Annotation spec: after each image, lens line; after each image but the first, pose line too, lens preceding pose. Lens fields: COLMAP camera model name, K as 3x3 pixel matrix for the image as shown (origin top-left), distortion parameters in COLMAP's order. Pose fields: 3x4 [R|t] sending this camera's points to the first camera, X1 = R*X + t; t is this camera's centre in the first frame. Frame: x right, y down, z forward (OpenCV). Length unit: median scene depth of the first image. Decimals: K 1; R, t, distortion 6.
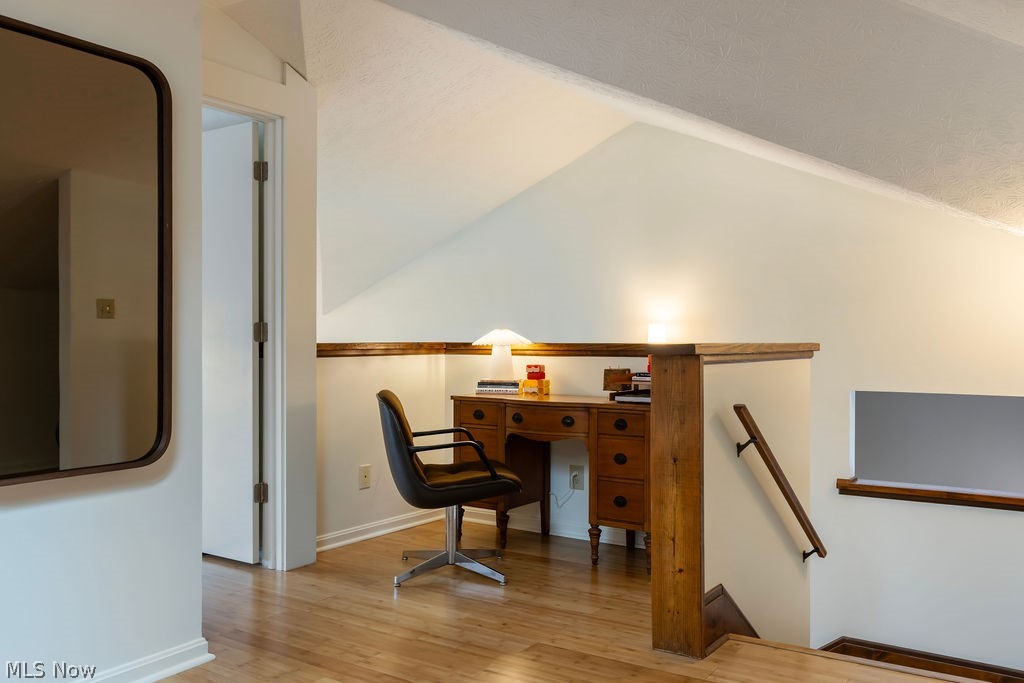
lens RADIAL K [[849.8, 0, 512.0], [0, 849.8, 341.5], [0, 0, 1]] dist [-0.000958, -0.000059]
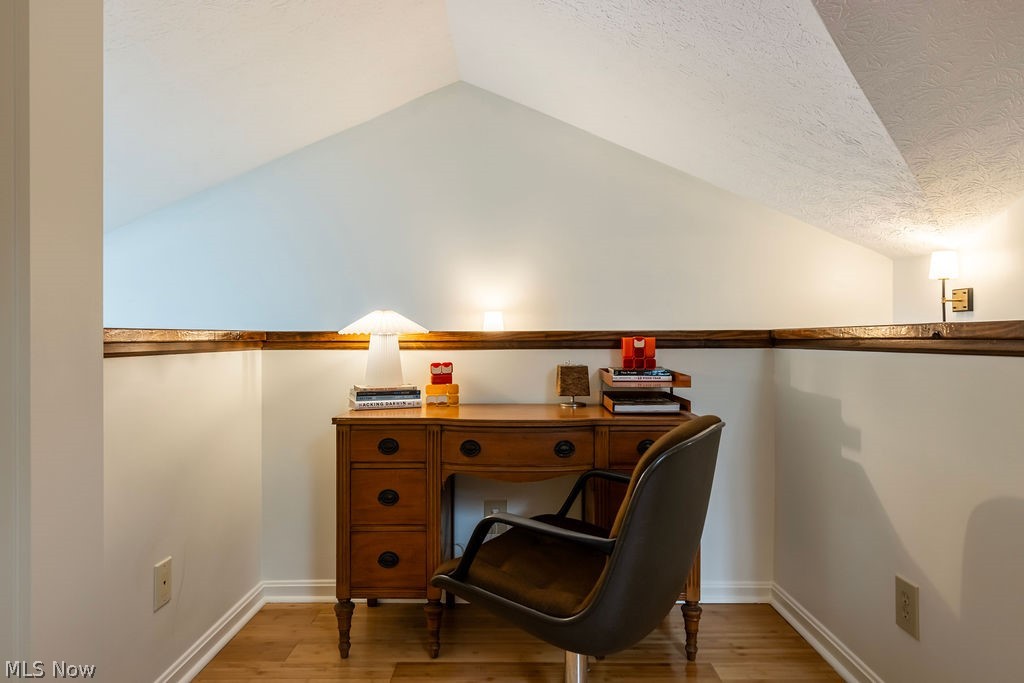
lens RADIAL K [[624.2, 0, 512.4], [0, 624.2, 329.9], [0, 0, 1]] dist [0.002848, 0.000373]
pose [[0.831751, 0.004472, 0.555131, -0.205077], [0.004865, 0.999870, -0.015344, 0.008845], [-0.555128, 0.015463, 0.831621, 0.546345]]
